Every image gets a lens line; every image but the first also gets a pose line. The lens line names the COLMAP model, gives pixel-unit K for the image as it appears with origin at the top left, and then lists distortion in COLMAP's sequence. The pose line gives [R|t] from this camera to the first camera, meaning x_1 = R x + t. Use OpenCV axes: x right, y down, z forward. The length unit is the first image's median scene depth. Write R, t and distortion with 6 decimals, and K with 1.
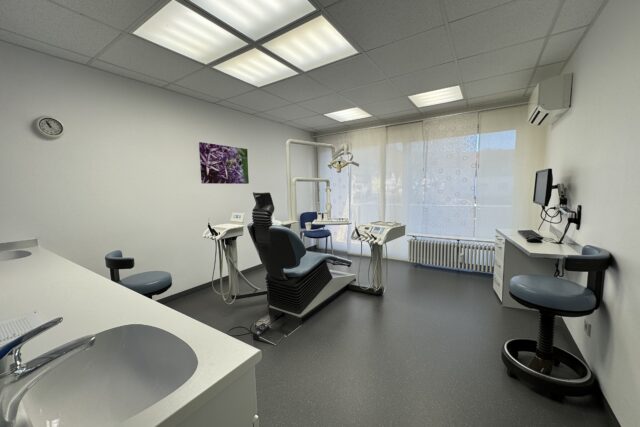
lens RADIAL K [[254.2, 0, 318.4], [0, 254.2, 213.0], [0, 0, 1]] dist [0.000999, -0.000759]
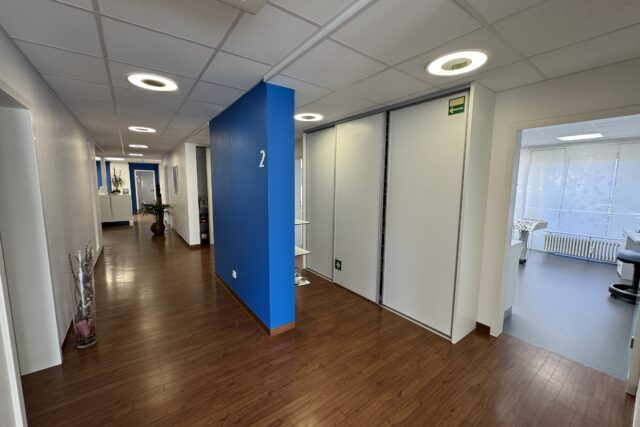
lens RADIAL K [[254.2, 0, 319.7], [0, 254.2, 213.9], [0, 0, 1]] dist [0.000999, -0.000759]
pose [[0.942515, 0.068954, -0.326971, -0.573479], [-0.059723, 0.997484, 0.038201, 0.024024], [0.328782, -0.016478, 0.944262, -1.148572]]
